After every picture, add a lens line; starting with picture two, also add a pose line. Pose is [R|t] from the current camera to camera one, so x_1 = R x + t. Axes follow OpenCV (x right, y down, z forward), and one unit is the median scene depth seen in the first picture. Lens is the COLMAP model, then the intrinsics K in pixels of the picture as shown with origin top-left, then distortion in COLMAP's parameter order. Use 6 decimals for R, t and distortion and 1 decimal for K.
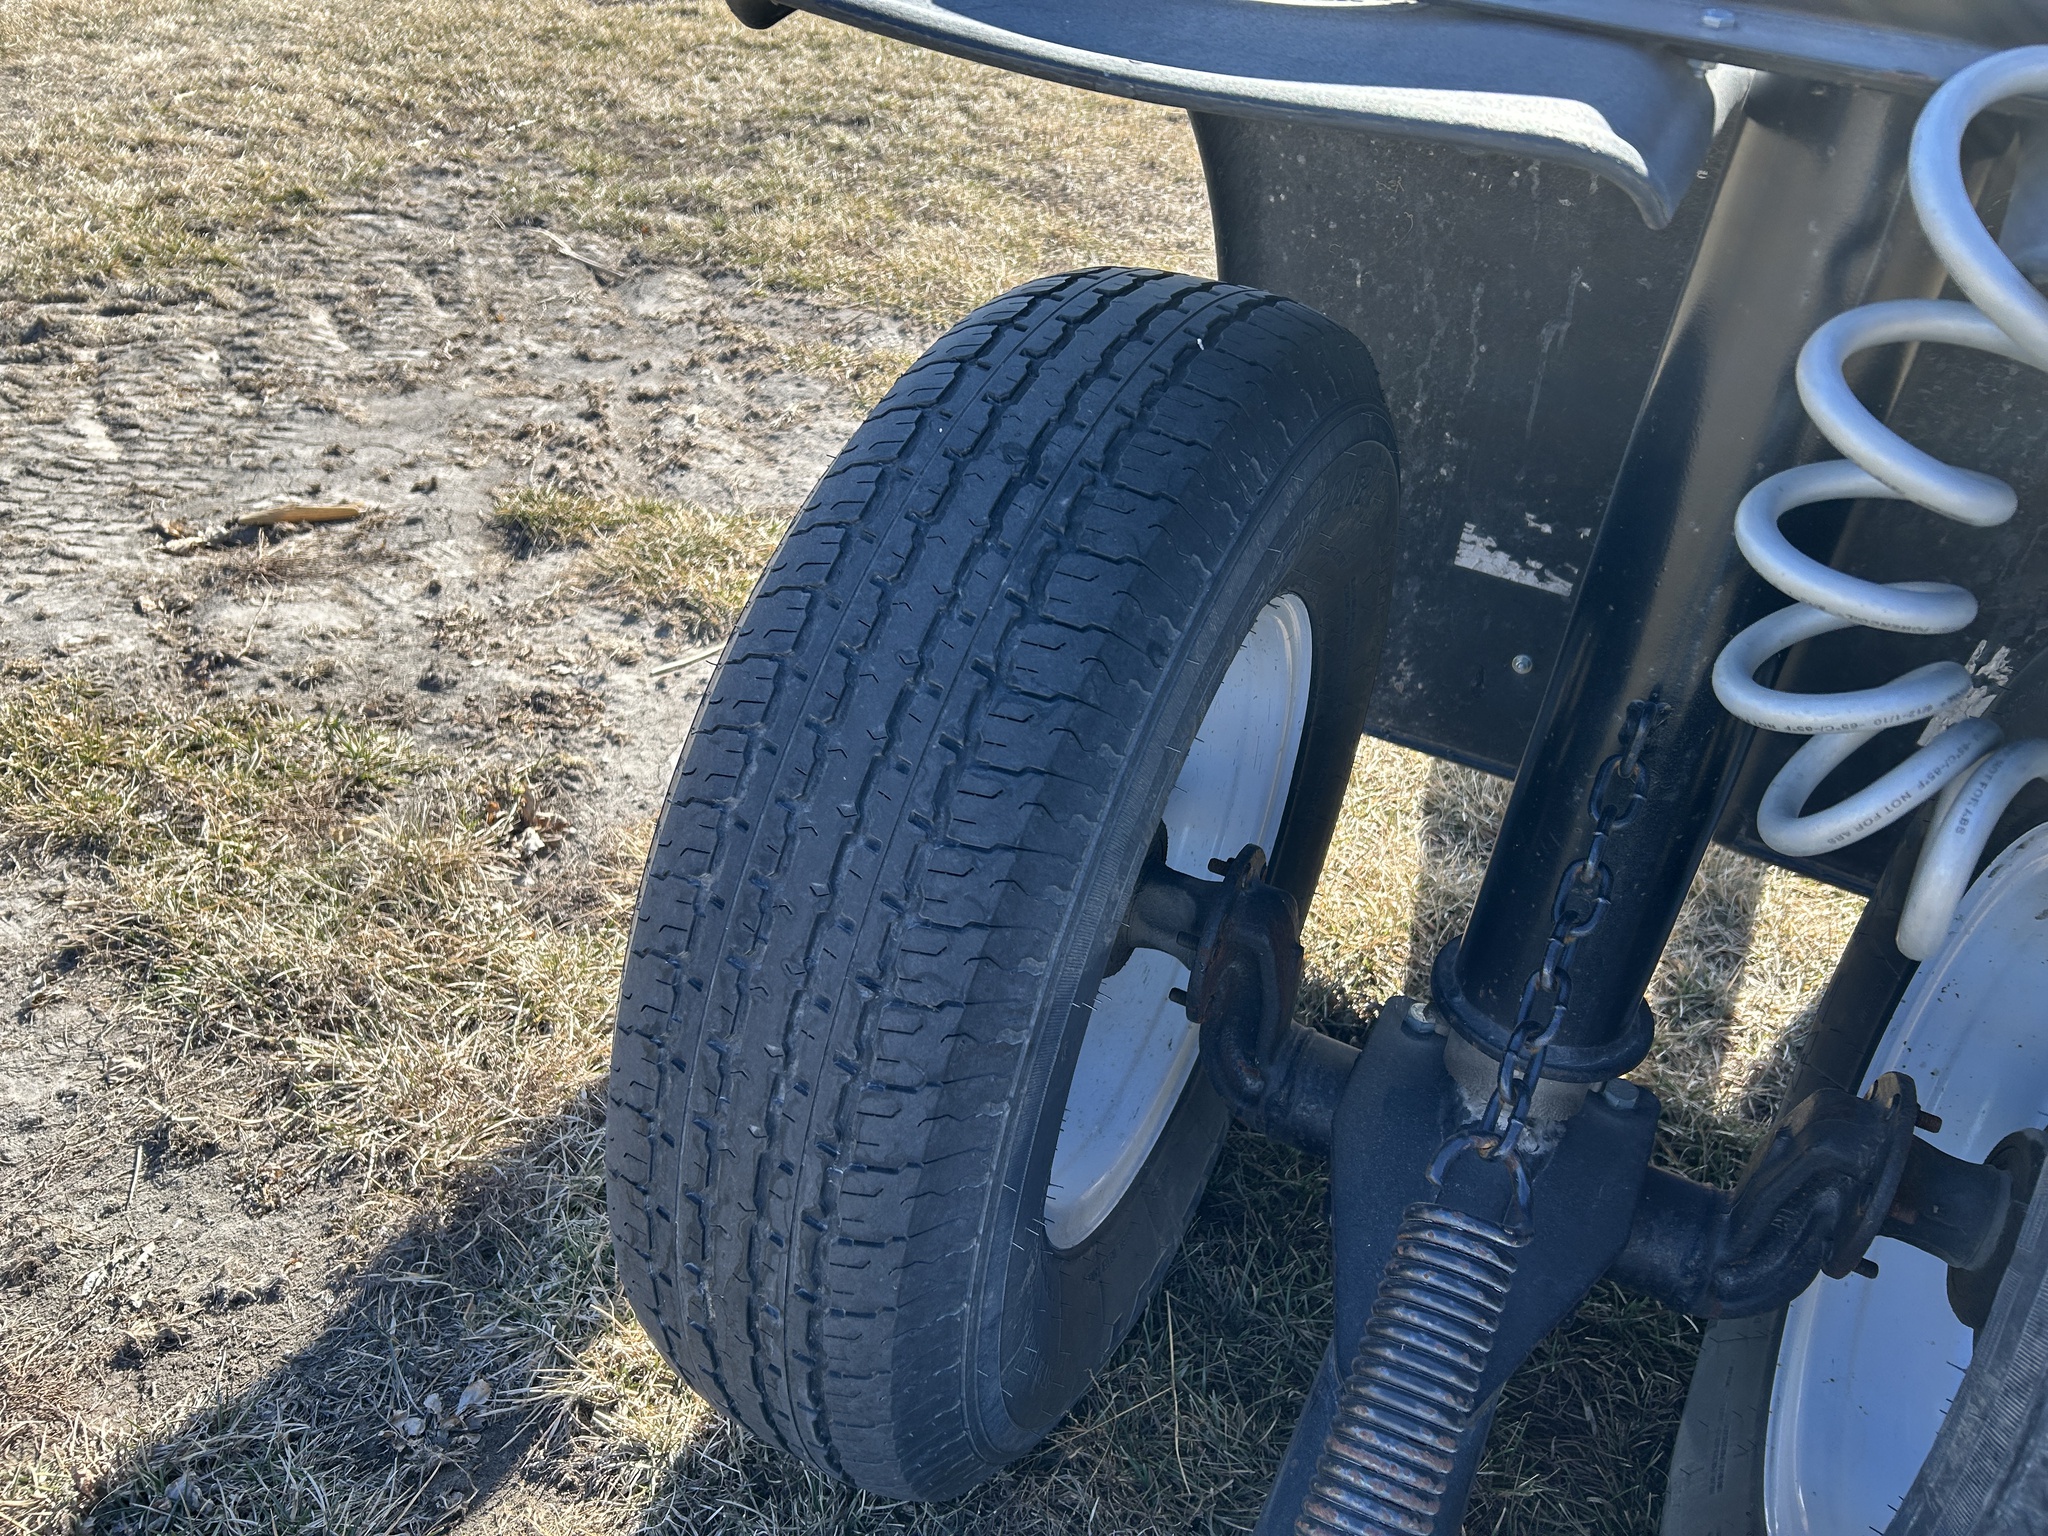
lens RADIAL K [[1558.9, 0, 1038.0], [0, 1558.9, 780.0], [0, 0, 1]] dist [0.038277, -0.047202]
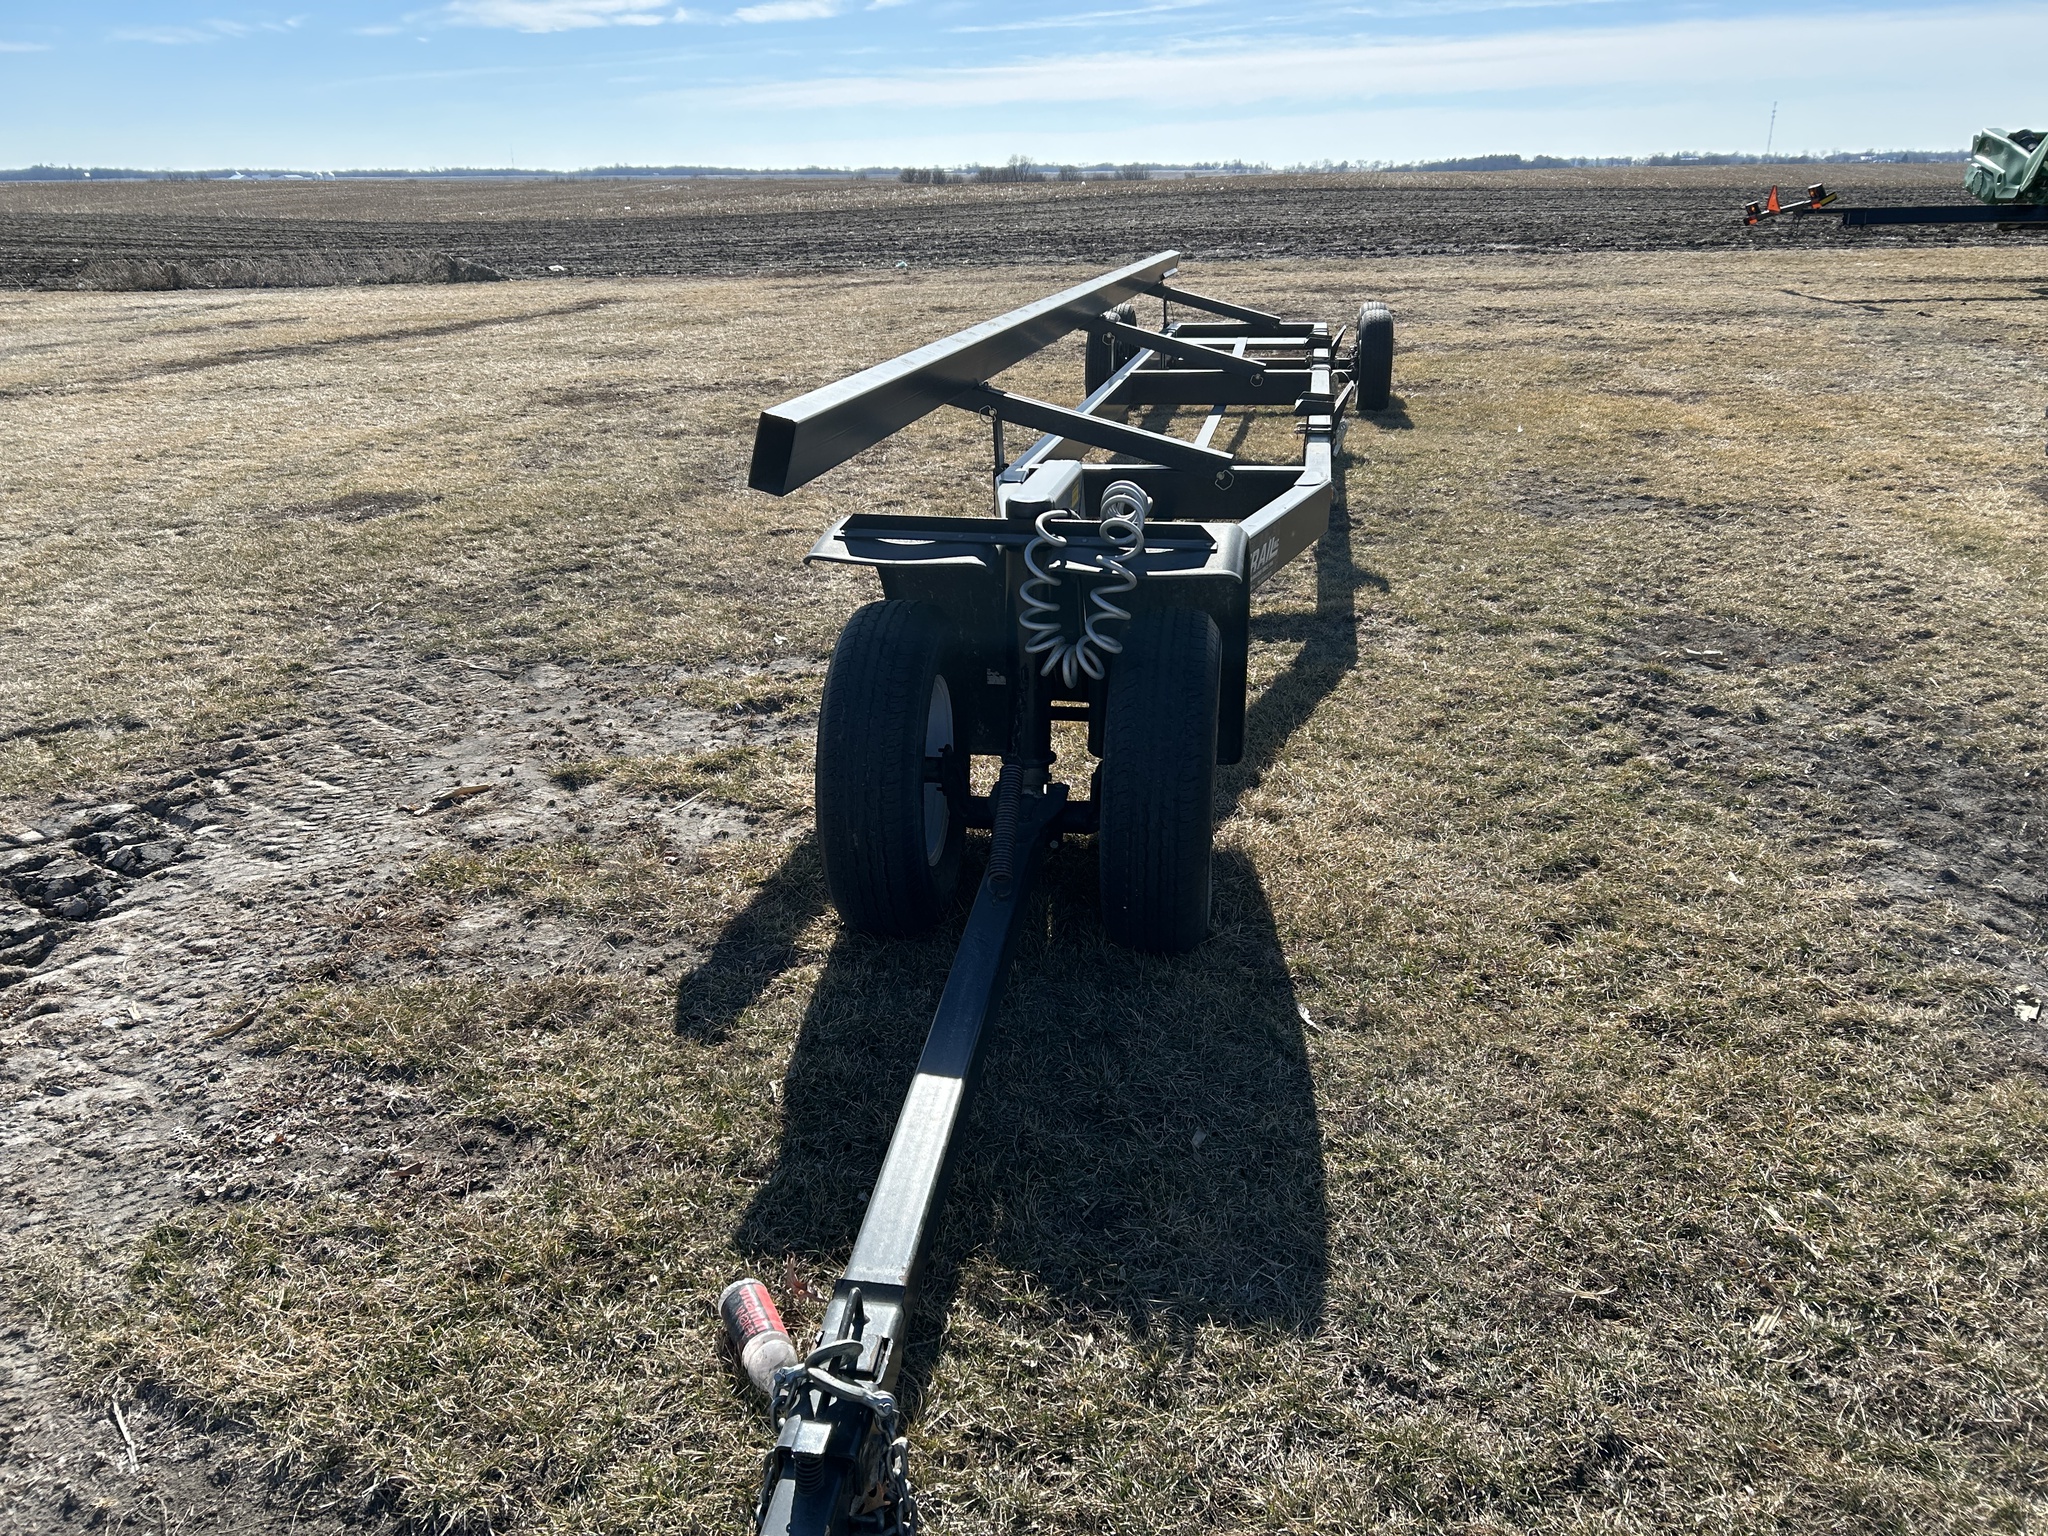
lens RADIAL K [[1558.9, 0, 1014.3], [0, 1558.9, 762.8], [0, 0, 1]] dist [0.038277, -0.047202]
pose [[0.945722, -0.202100, 0.254492, -0.338034], [0.253867, 0.948334, -0.190299, 0.424718], [-0.202884, 0.244577, 0.948167, -1.277764]]
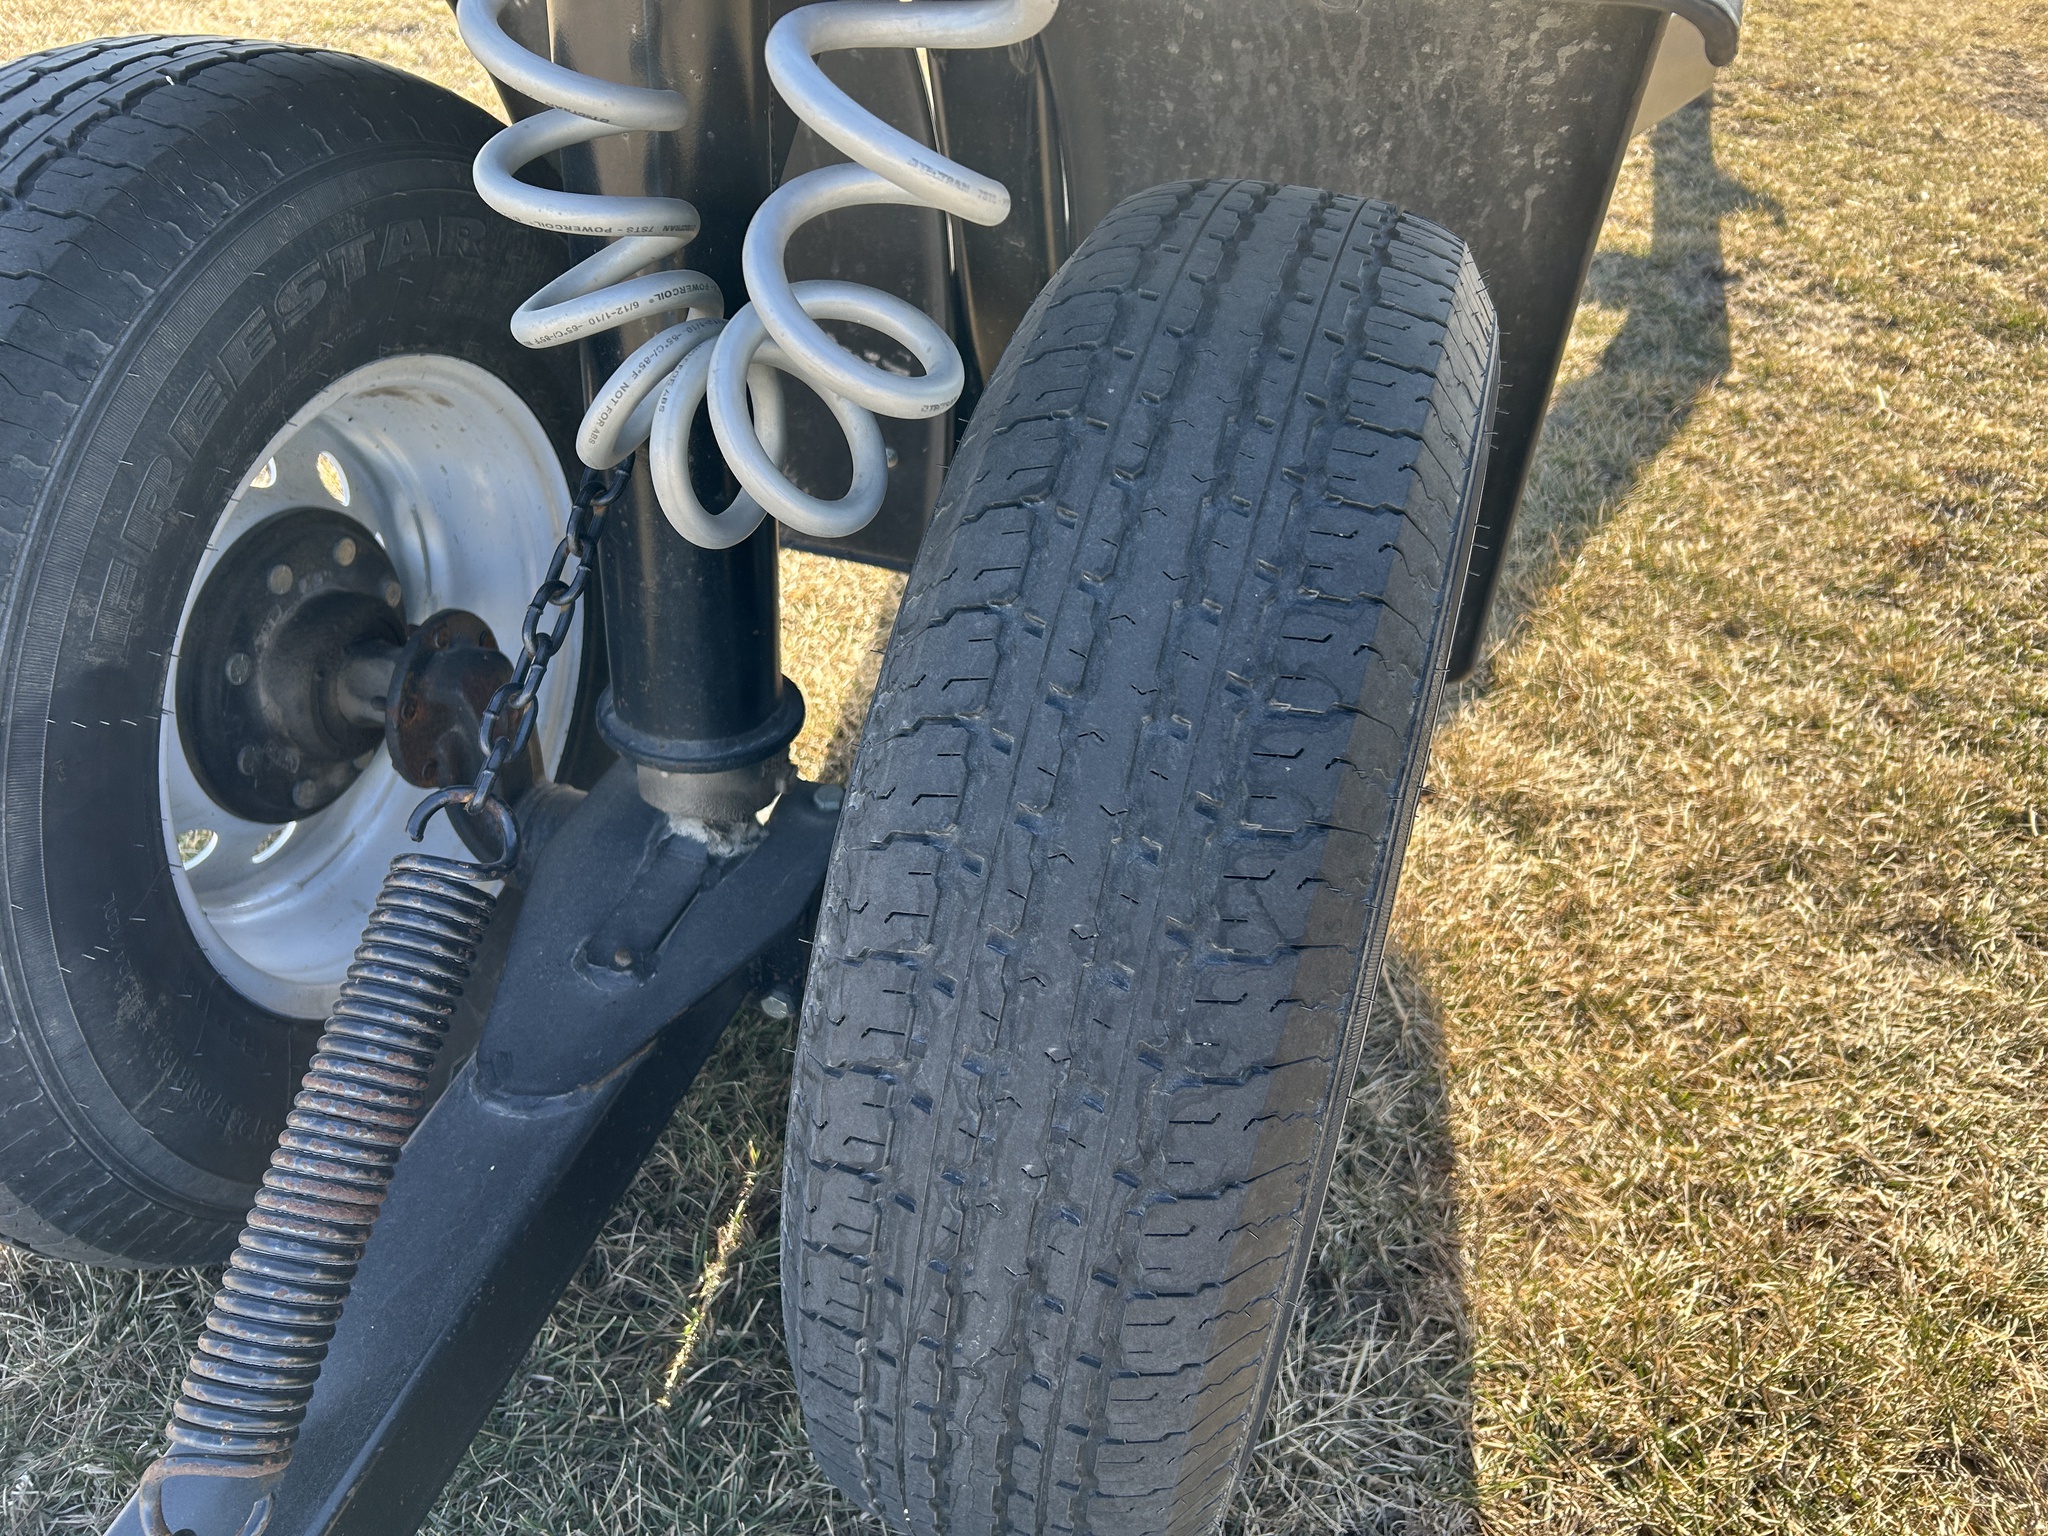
lens RADIAL K [[1558.9, 0, 1030.9], [0, 1558.9, 774.9], [0, 0, 1]] dist [0.038277, -0.047202]
pose [[0.984803, -0.123133, 0.122480, 0.194937], [0.118259, 0.991901, 0.046328, 0.077326], [-0.127192, -0.031140, 0.991389, -0.040103]]
